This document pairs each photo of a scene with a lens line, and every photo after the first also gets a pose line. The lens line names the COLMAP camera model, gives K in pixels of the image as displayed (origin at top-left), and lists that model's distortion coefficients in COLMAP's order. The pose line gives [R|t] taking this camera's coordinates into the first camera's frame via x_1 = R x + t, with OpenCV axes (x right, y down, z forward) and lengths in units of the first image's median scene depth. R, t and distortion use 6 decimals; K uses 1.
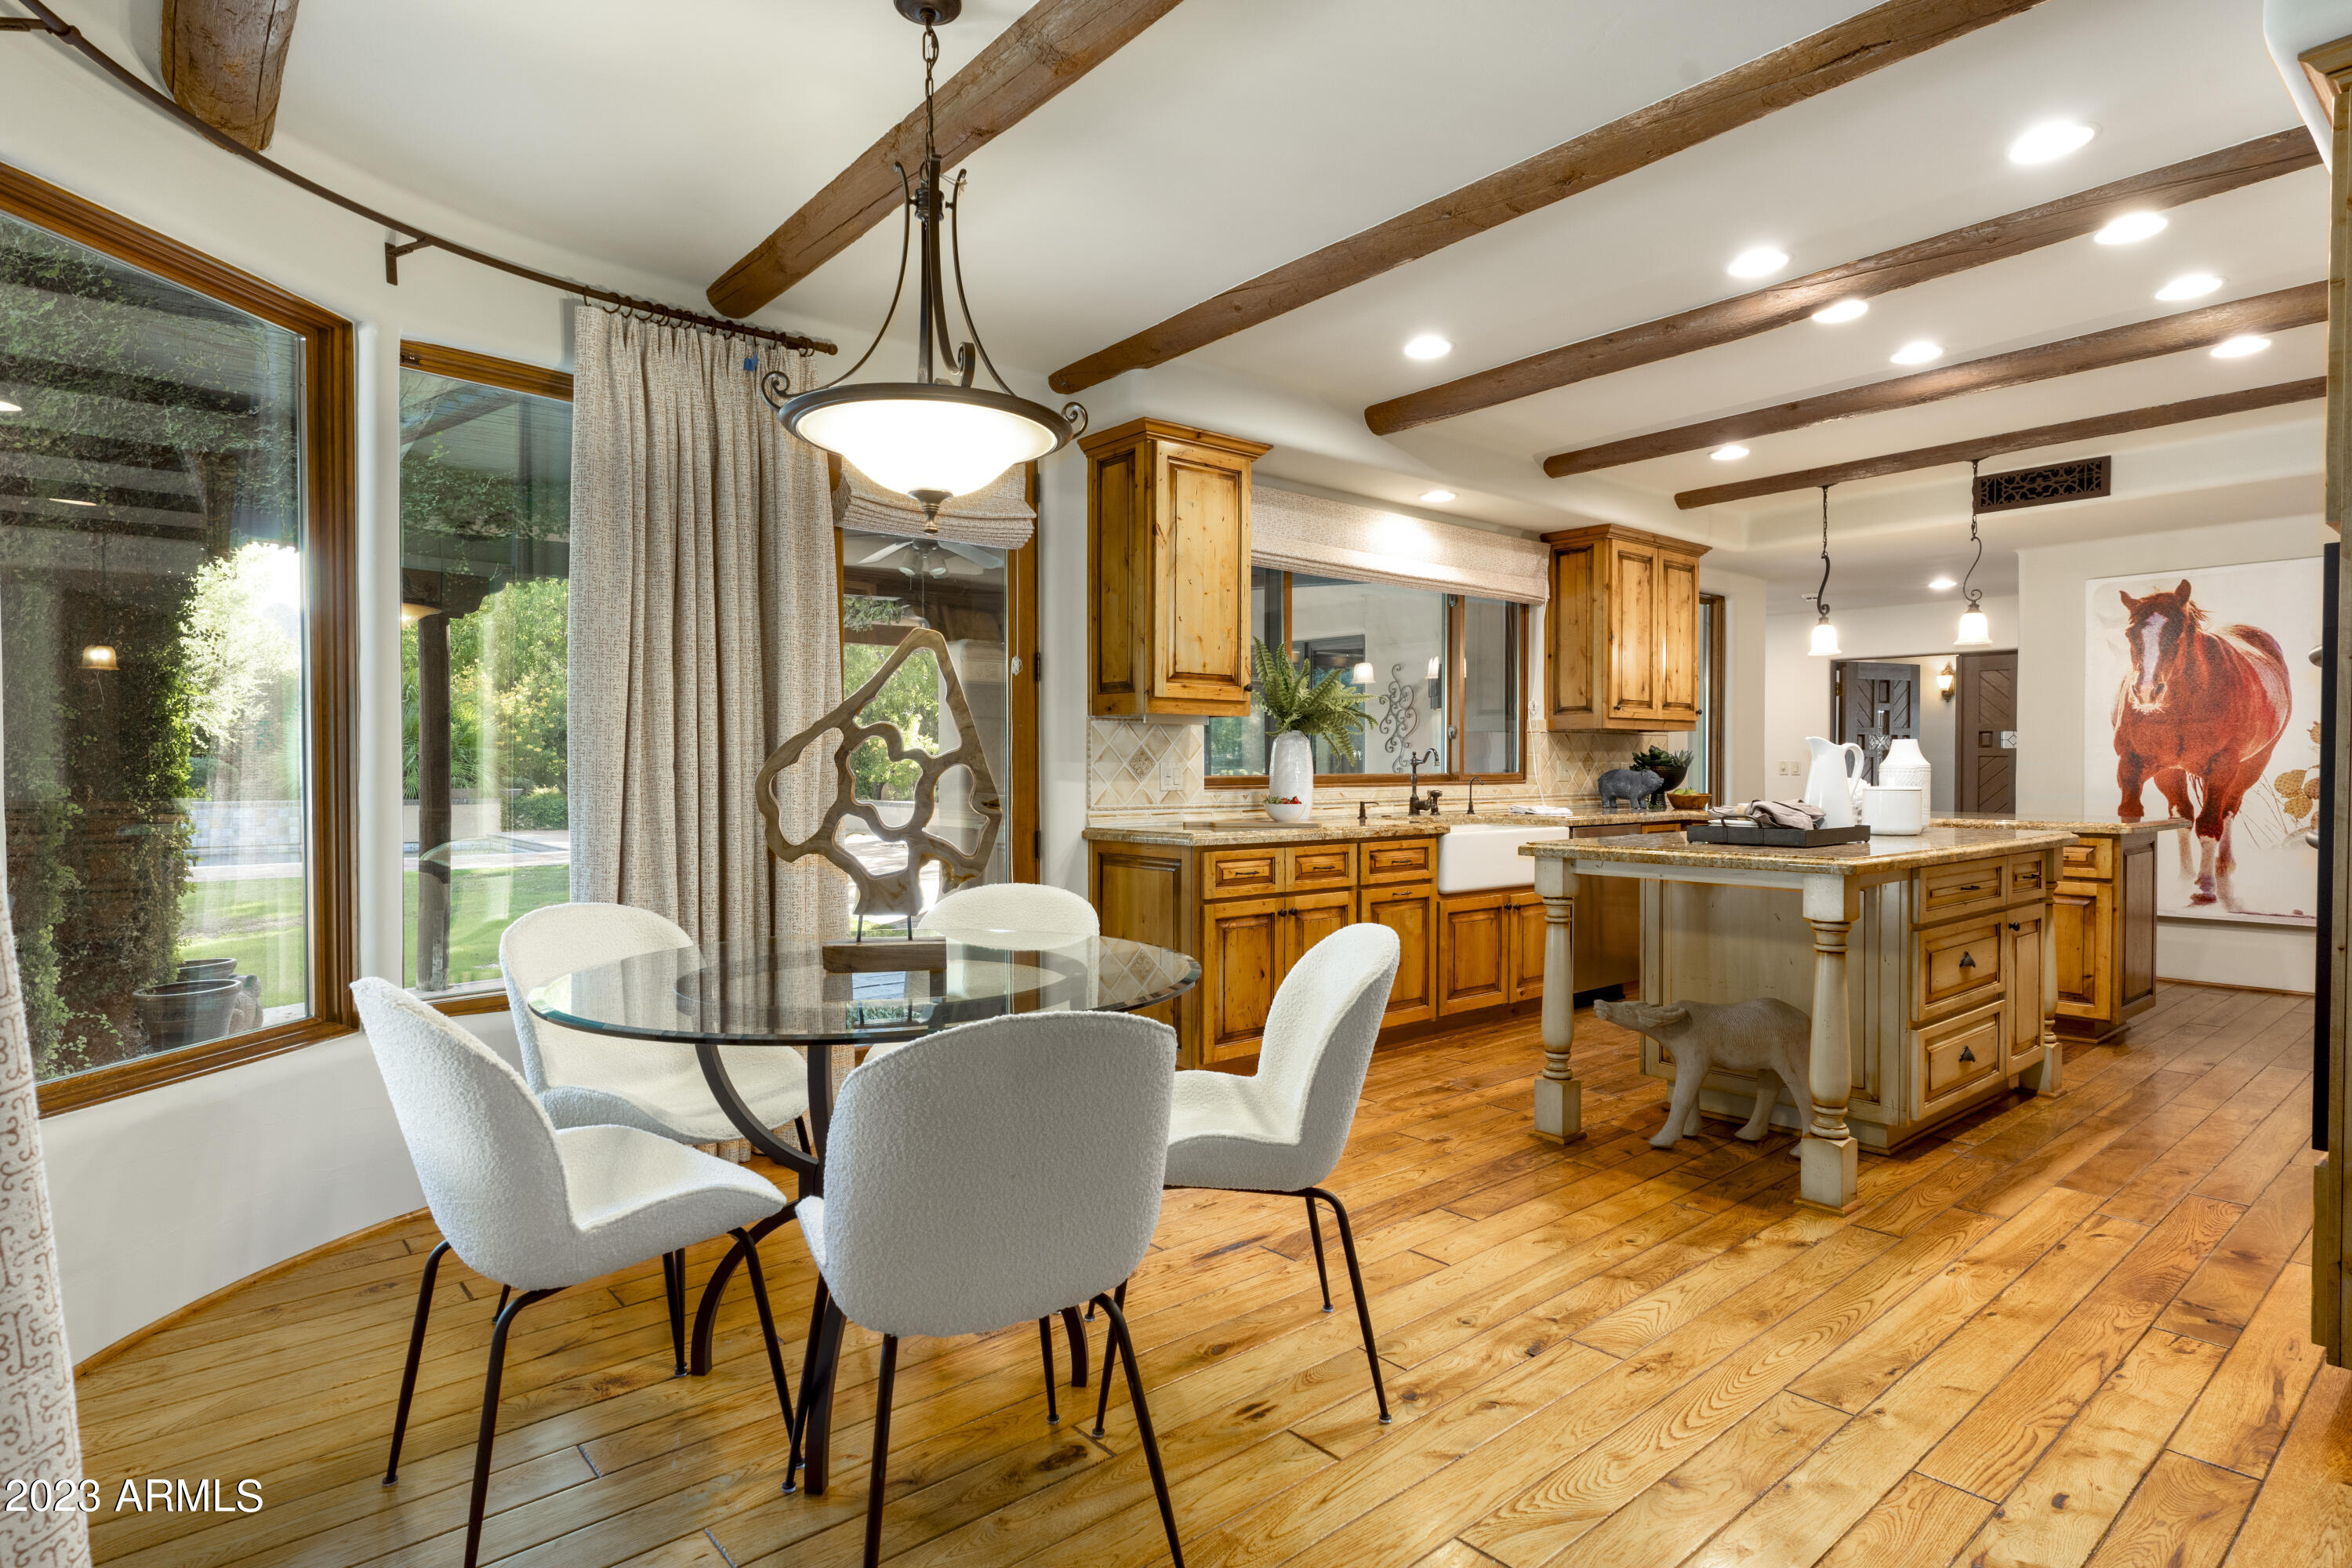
lens RADIAL K [[1230.9, 0, 1177.2], [0, 1230.9, 787.2], [0, 0, 1]] dist [-0.003109, 0.000116]
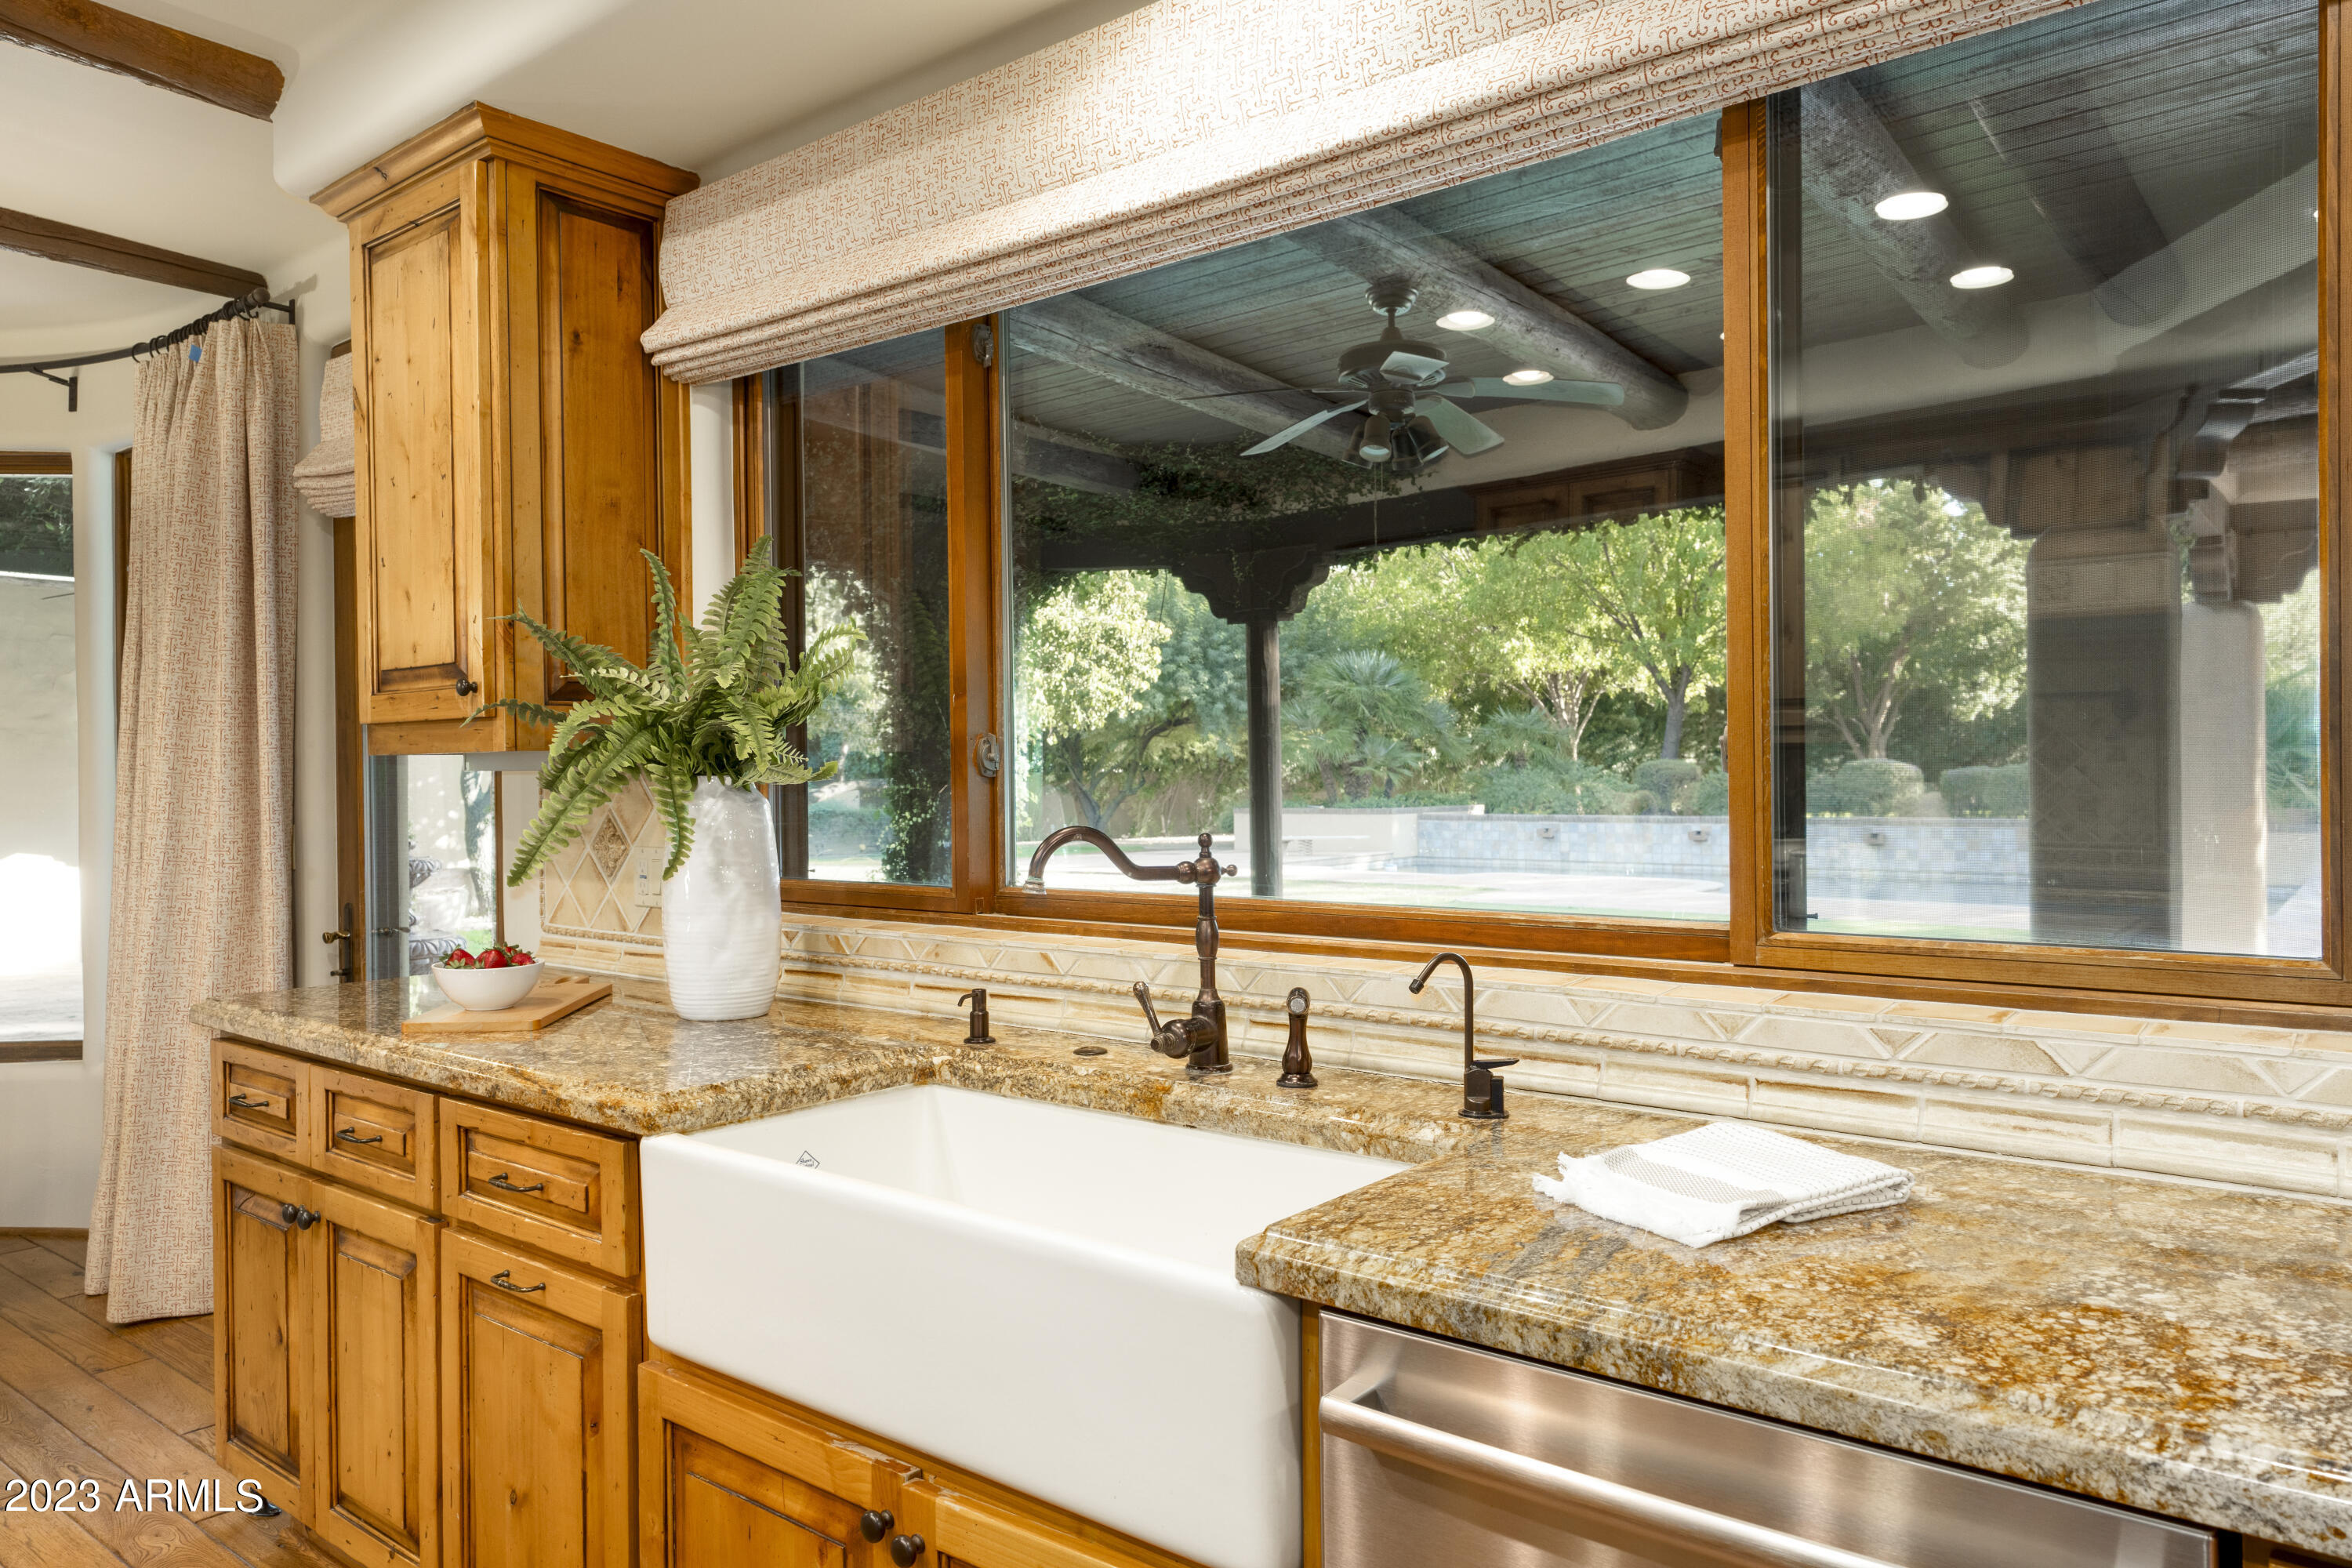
lens RADIAL K [[1516.7, 0, 1180.8], [0, 1516.7, 784.5], [0, 0, 1]] dist [0.009254, 0.000833]
pose [[0.198852, 0.007942, -0.979997, 0.623930], [-0.002384, 0.999968, 0.007620, -0.049945], [0.980027, 0.000821, 0.198864, 1.112665]]
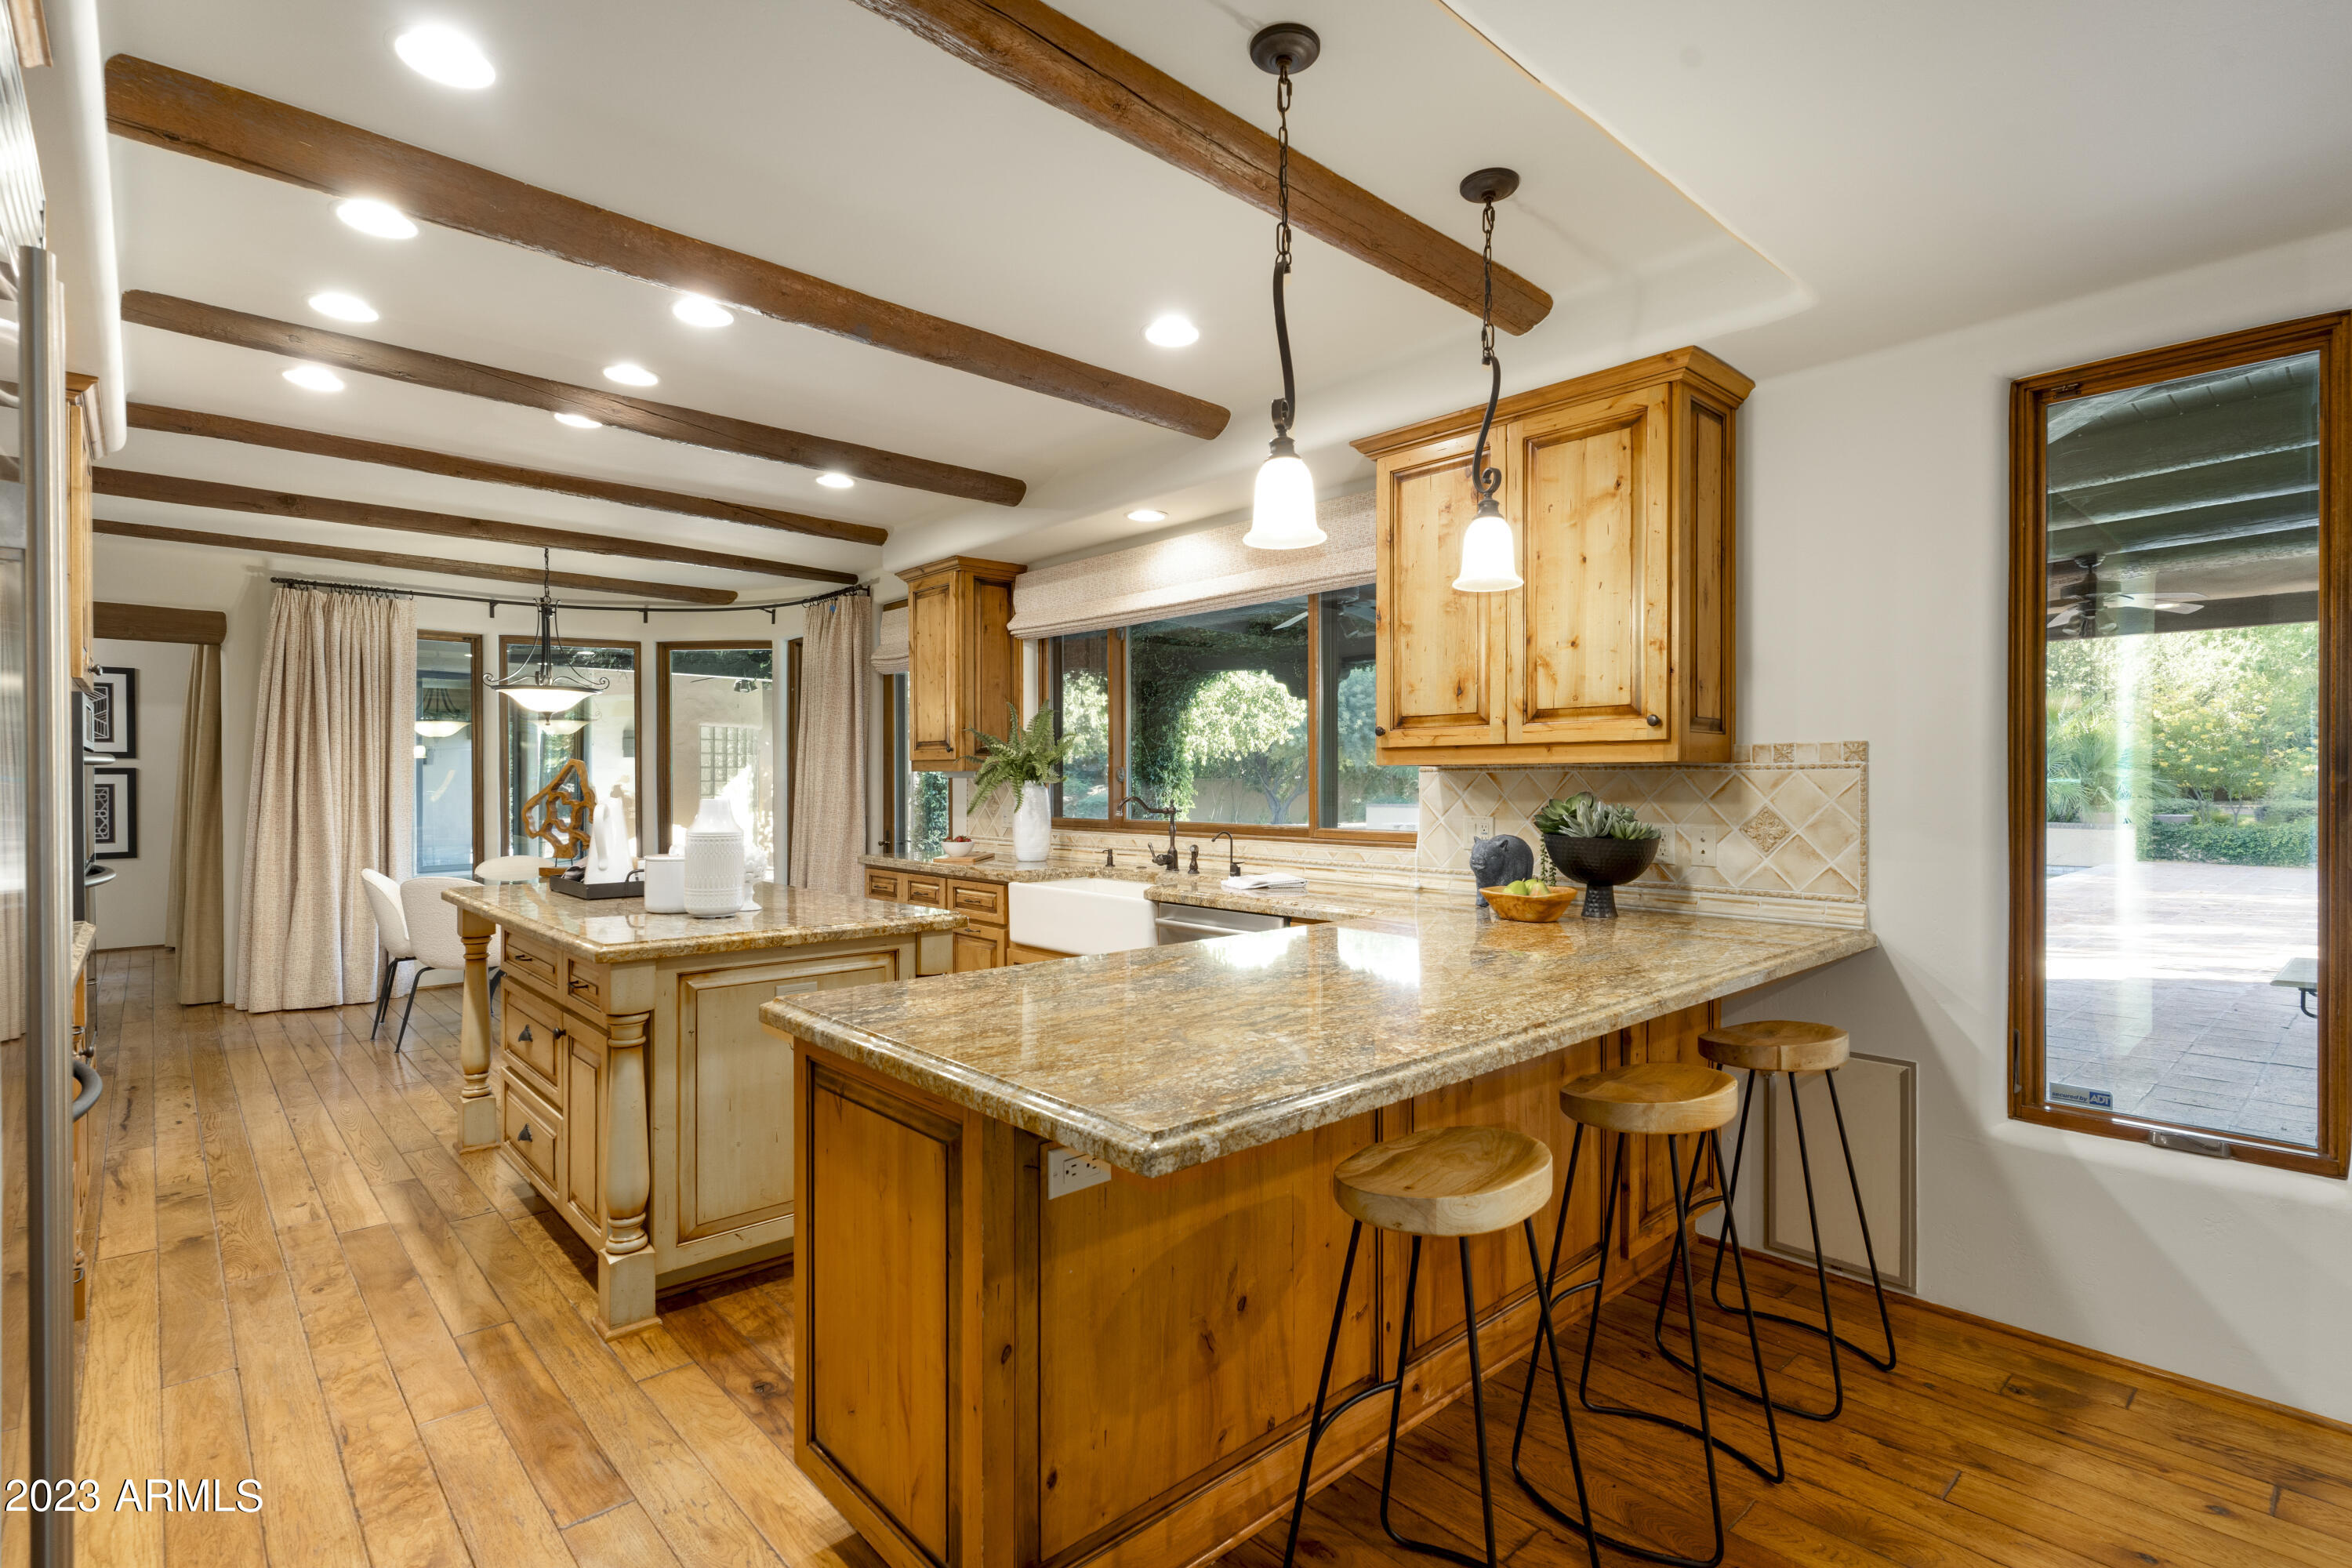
lens RADIAL K [[1135.8, 0, 1173.6], [0, 1135.8, 782.7], [0, 0, 1]] dist [0.005707, 0.000300]
pose [[0.025148, 0.005694, -0.999668, 1.226544], [-0.011259, 0.999922, 0.005412, -0.053951], [0.999620, 0.011119, 0.025210, 1.174867]]
